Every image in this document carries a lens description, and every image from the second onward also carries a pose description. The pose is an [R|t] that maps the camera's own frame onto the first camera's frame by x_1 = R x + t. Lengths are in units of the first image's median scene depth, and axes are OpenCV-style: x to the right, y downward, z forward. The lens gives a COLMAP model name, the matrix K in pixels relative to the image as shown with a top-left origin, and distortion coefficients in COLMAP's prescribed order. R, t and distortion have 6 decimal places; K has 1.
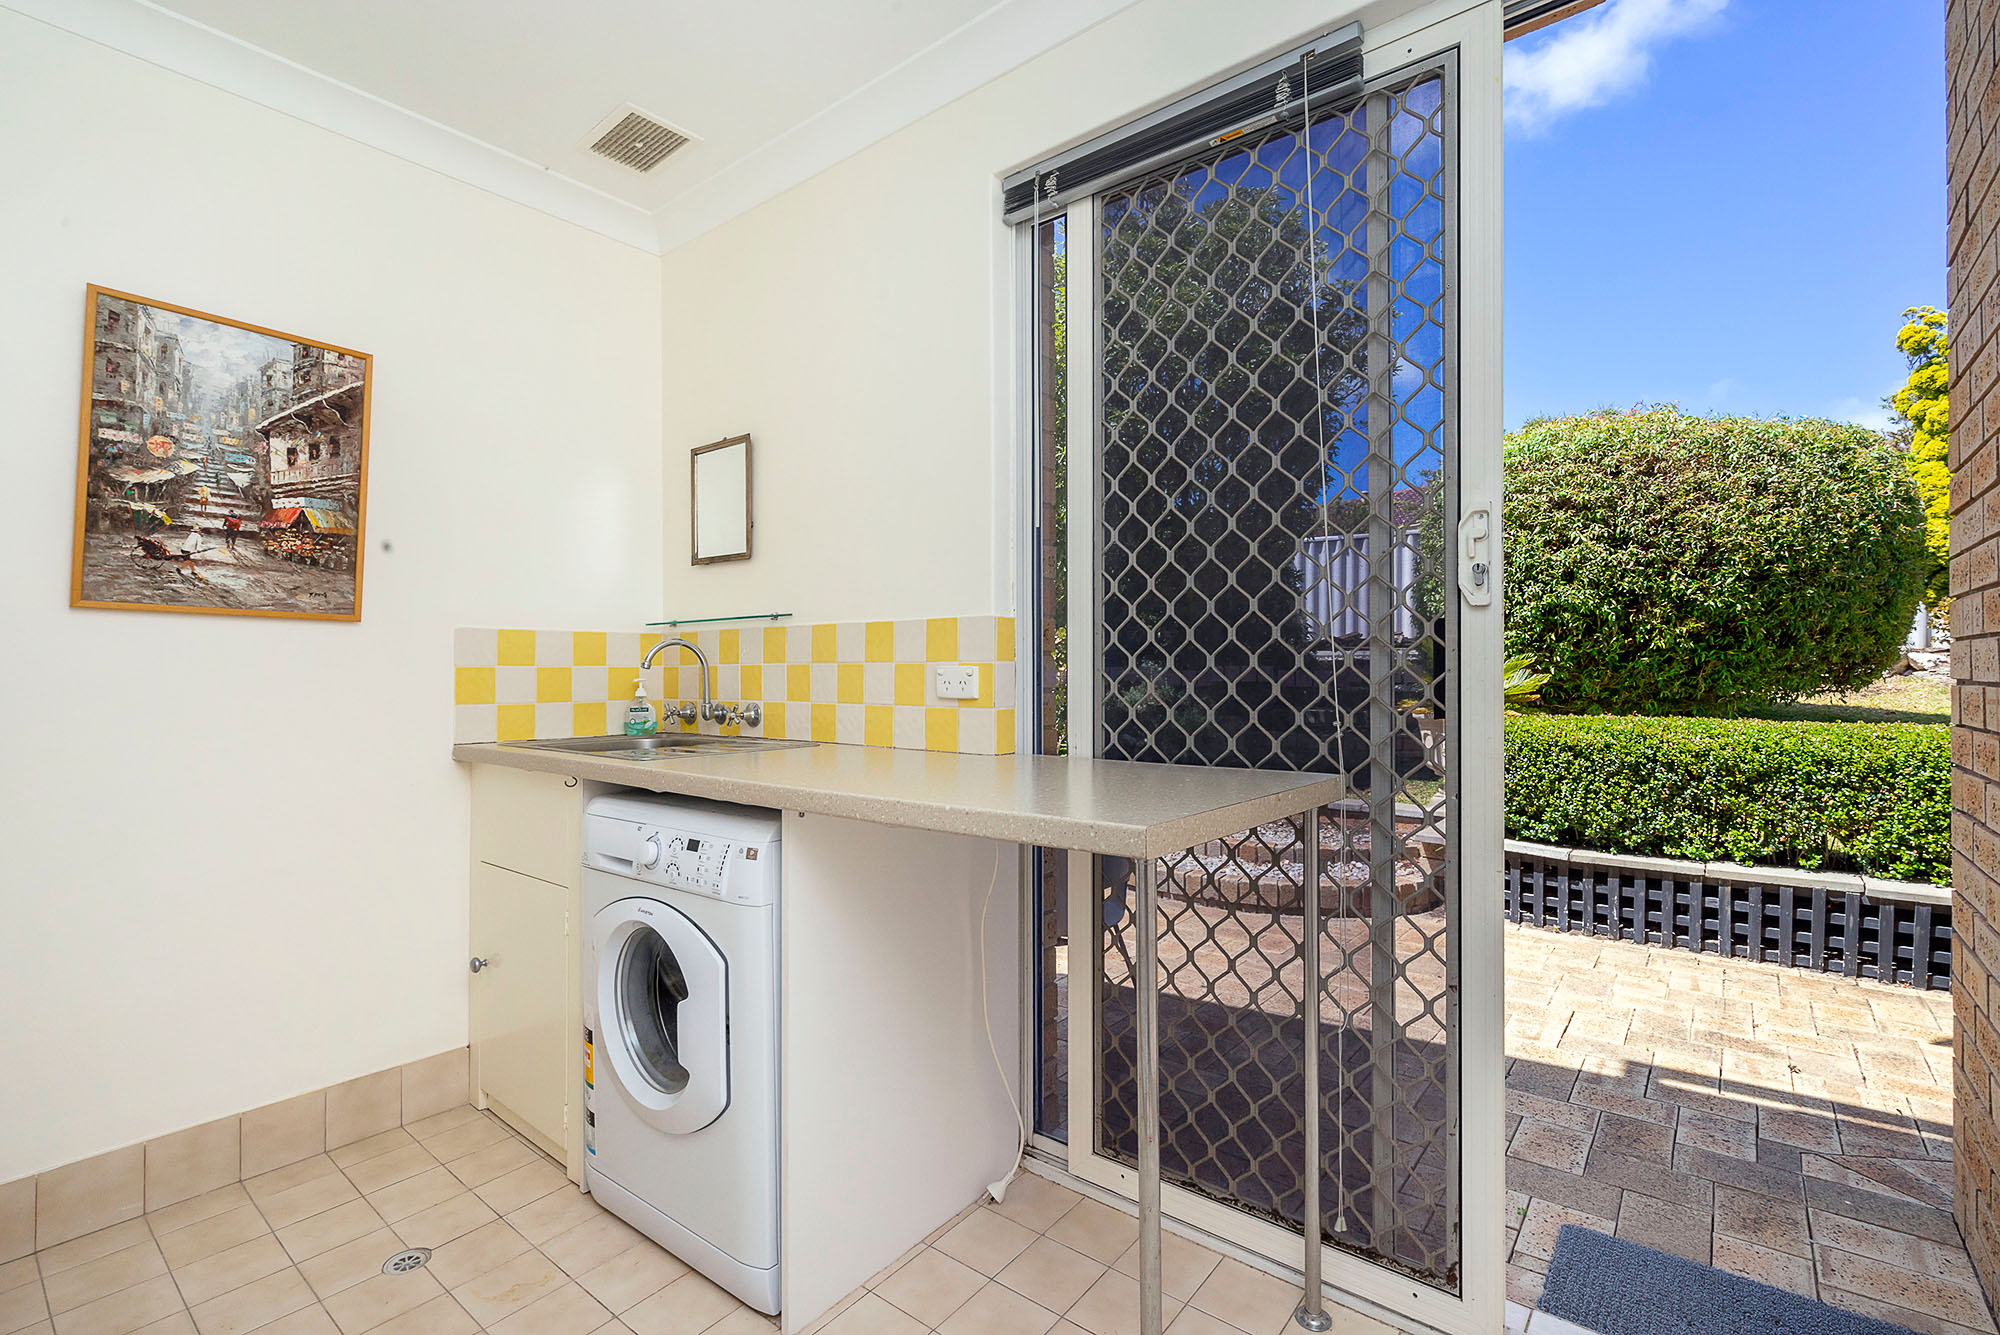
lens RADIAL K [[912.1, 0, 1006.8], [0, 912.1, 665.1], [0, 0, 1]] dist [-0.001017, 0.000035]
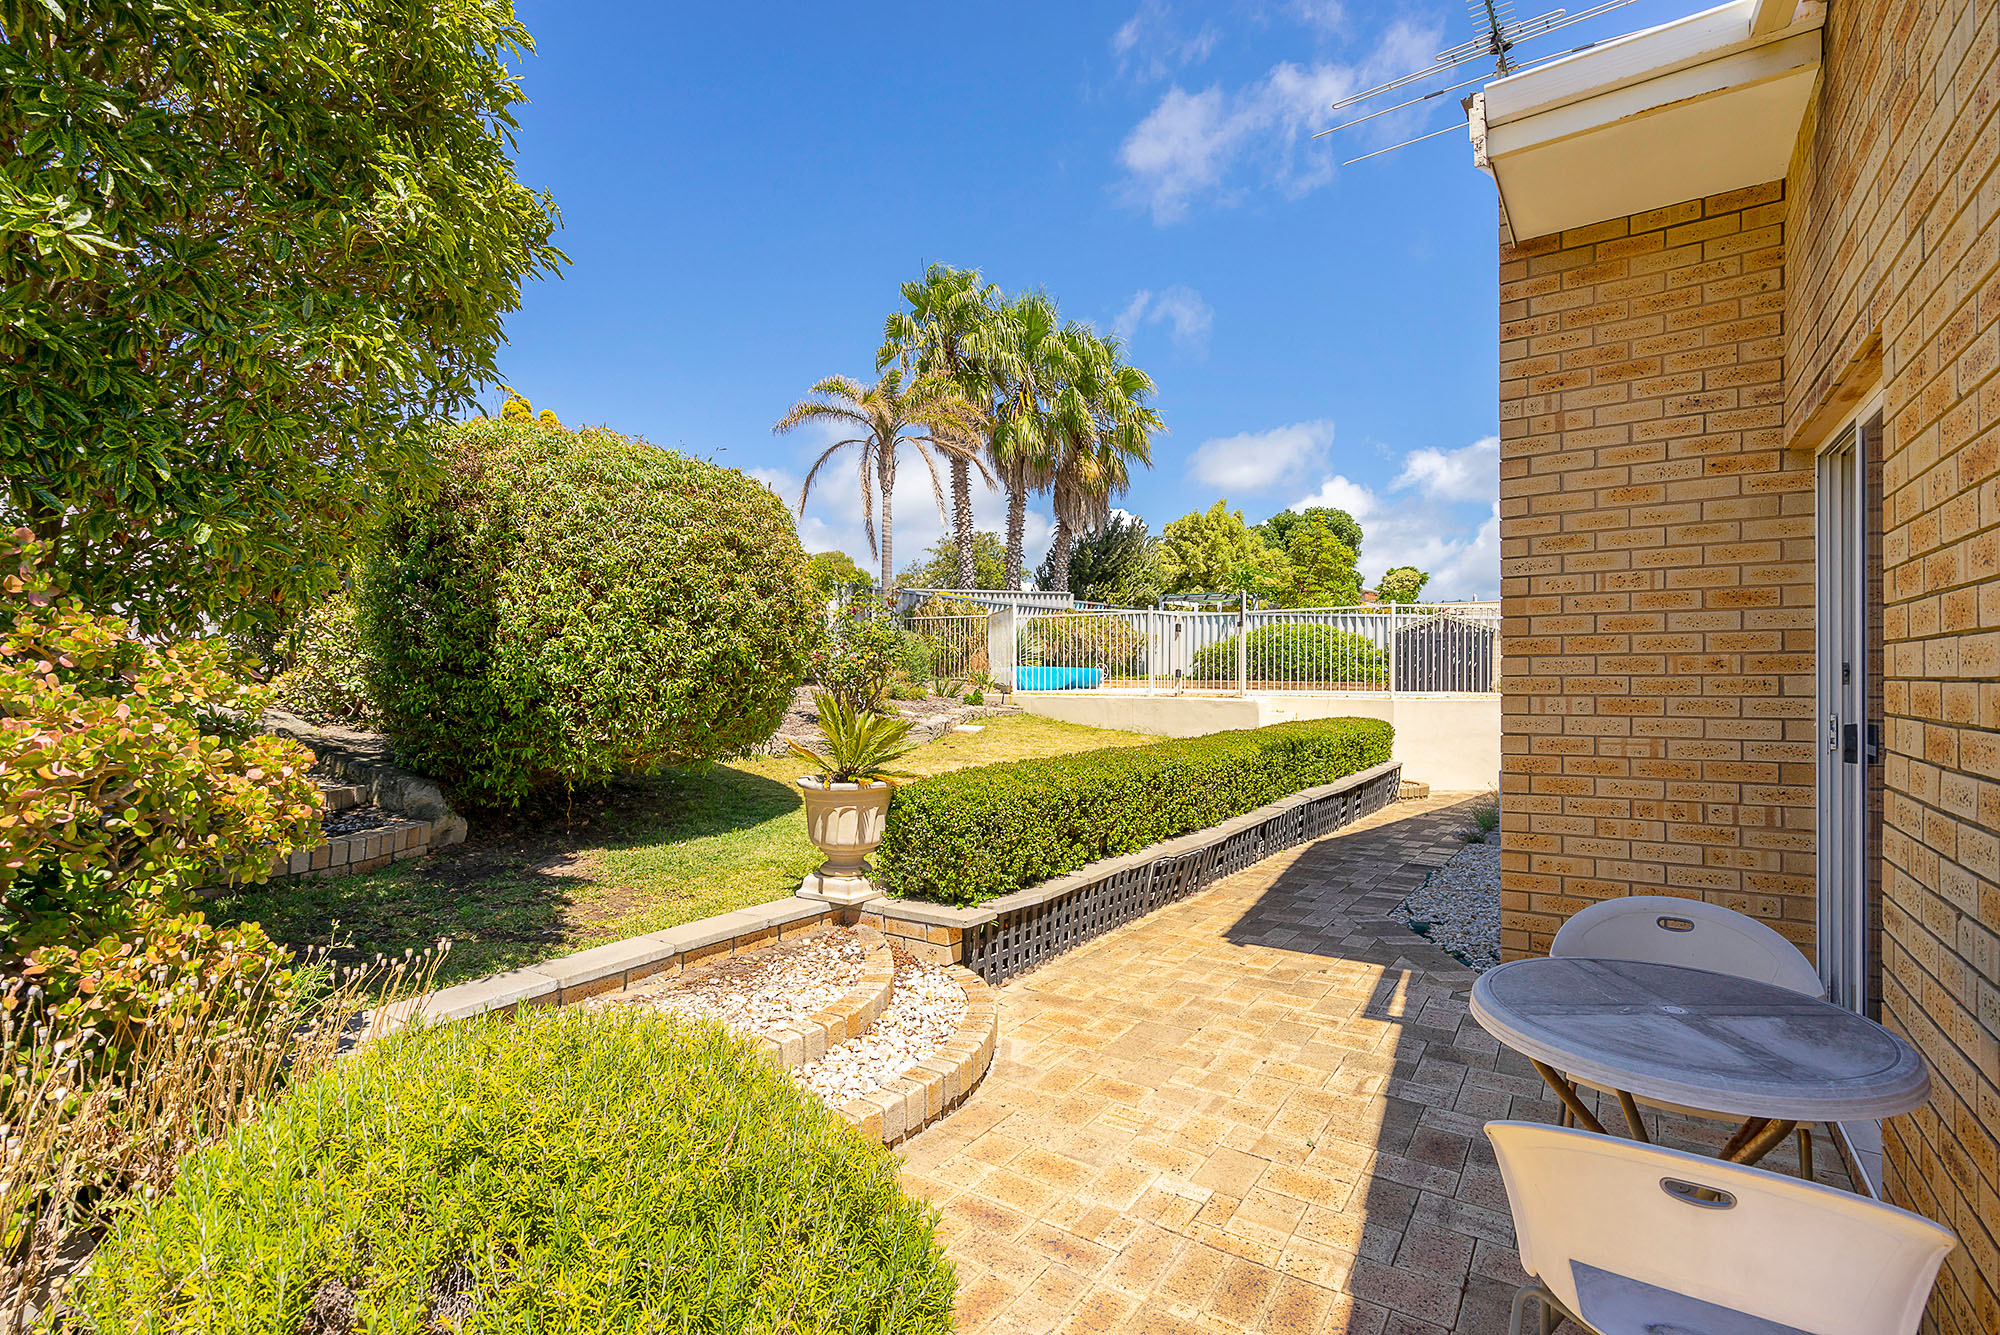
lens RADIAL K [[912.1, 0, 1008.7], [0, 912.1, 679.2], [0, 0, 1]] dist [-0.001017, 0.000035]
pose [[-0.095823, 0.000705, 0.995398, -0.462104], [-0.006818, 0.999976, -0.001364, -0.052196], [-0.995375, -0.006918, -0.095816, 1.094647]]
